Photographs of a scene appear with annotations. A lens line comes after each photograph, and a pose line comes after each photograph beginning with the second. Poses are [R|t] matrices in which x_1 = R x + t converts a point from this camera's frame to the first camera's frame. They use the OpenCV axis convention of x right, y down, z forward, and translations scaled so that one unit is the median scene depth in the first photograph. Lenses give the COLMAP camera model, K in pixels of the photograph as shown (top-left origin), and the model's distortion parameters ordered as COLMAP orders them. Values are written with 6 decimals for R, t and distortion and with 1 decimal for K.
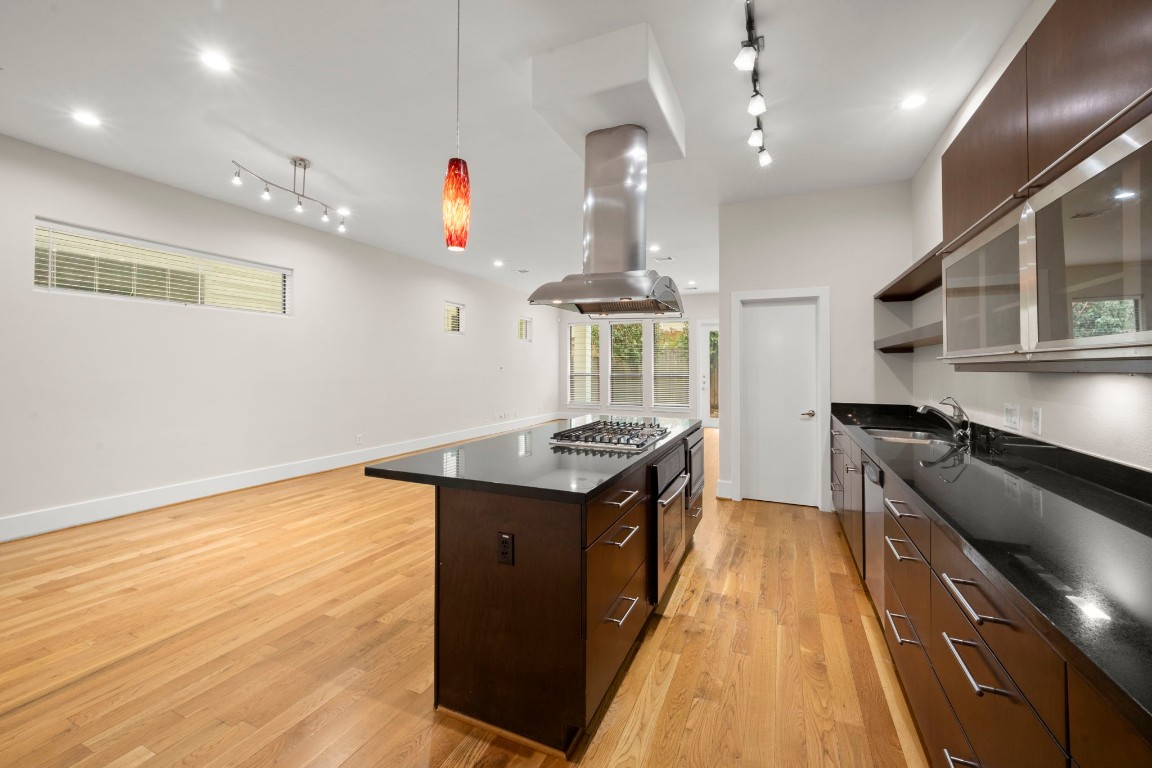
lens RADIAL K [[462.4, 0, 582.1], [0, 462.4, 362.0], [0, 0, 1]] dist [0.000328, 0.000137]
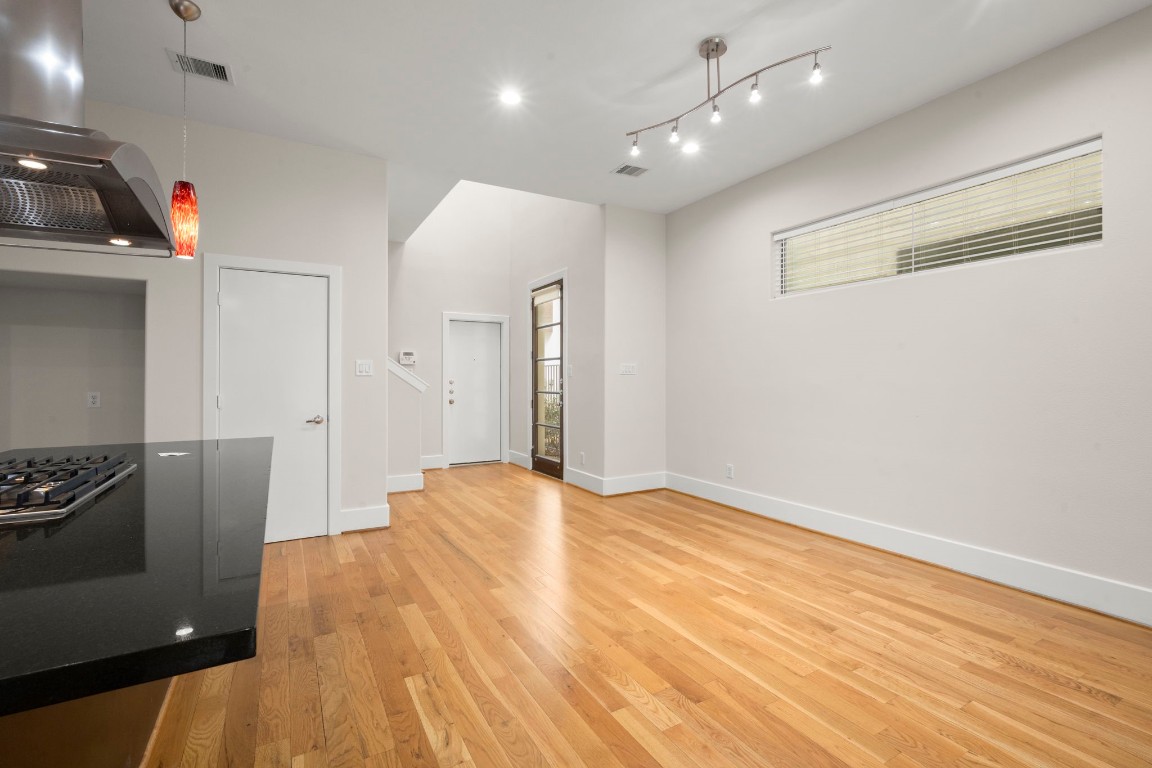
lens RADIAL K [[518.6, 0, 576.0], [0, 518.6, 379.4], [0, 0, 1]] dist [-0.002247, -0.000412]
pose [[-0.605670, -0.004384, -0.795704, 0.097480], [0.009087, 0.999882, -0.012426, 0.051201], [0.795664, -0.014757, -0.605559, 1.419495]]
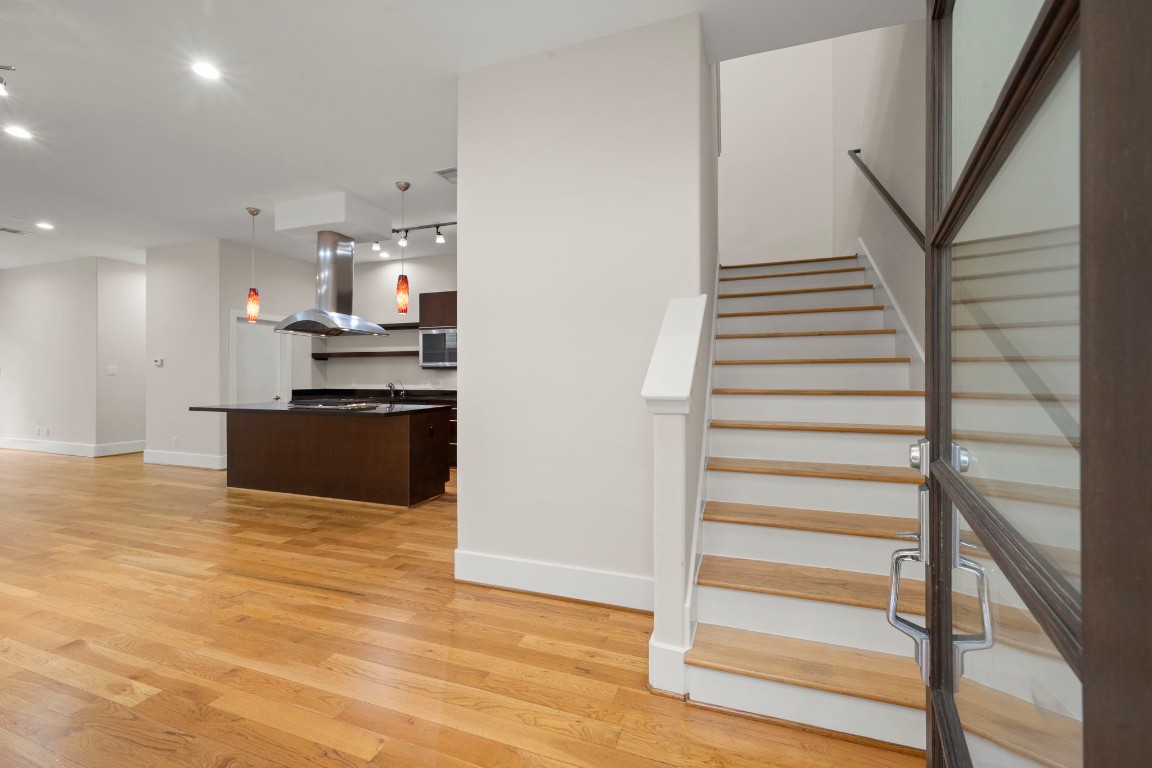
lens RADIAL K [[454.4, 0, 572.5], [0, 454.4, 374.6], [0, 0, 1]] dist [-0.001904, -0.000201]
pose [[-0.073017, -0.002016, 0.997329, -1.404194], [-0.012931, 0.999916, 0.001074, 0.025409], [-0.997247, -0.012818, -0.073037, 0.179318]]
